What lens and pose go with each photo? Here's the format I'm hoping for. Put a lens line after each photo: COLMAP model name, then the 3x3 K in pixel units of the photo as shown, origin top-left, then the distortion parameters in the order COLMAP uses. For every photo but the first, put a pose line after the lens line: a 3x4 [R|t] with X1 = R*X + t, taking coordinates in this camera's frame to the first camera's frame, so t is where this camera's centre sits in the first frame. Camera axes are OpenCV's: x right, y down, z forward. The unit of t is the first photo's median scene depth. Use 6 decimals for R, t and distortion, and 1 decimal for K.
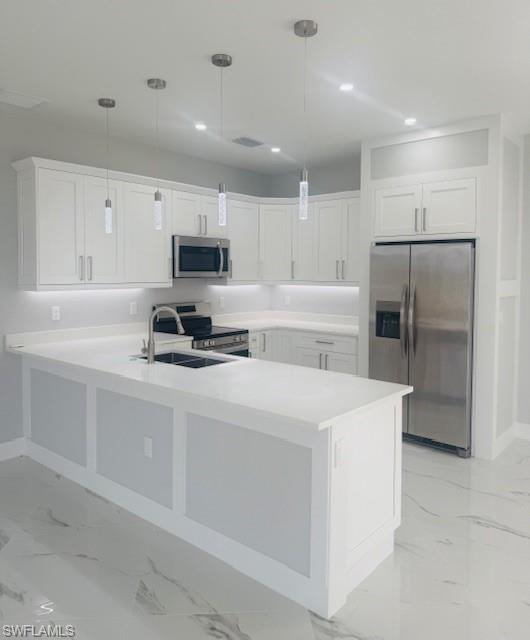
lens RADIAL K [[497.2, 0, 274.7], [0, 497.2, 288.0], [0, 0, 1]] dist [0.056781, -0.001699]
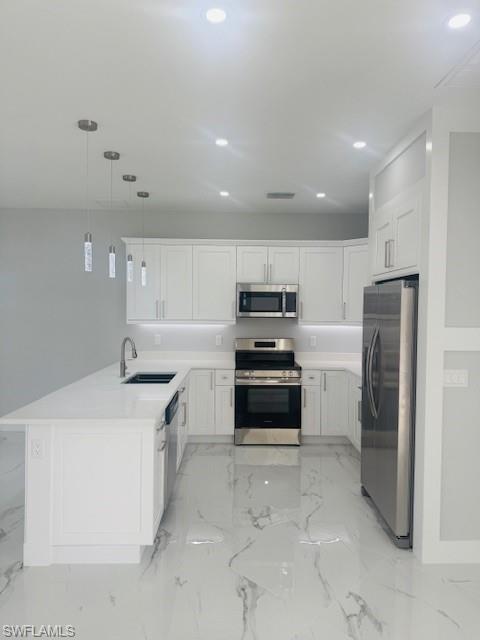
lens RADIAL K [[443.5, 0, 240.0], [0, 443.5, 320.0], [0, 0, 1]] dist [-0.000554, -0.000001]
pose [[0.659235, 0.022645, -0.751596, 0.652366], [-0.035279, 0.999377, -0.000834, -0.013724], [0.751109, 0.027065, 0.659623, 0.302625]]
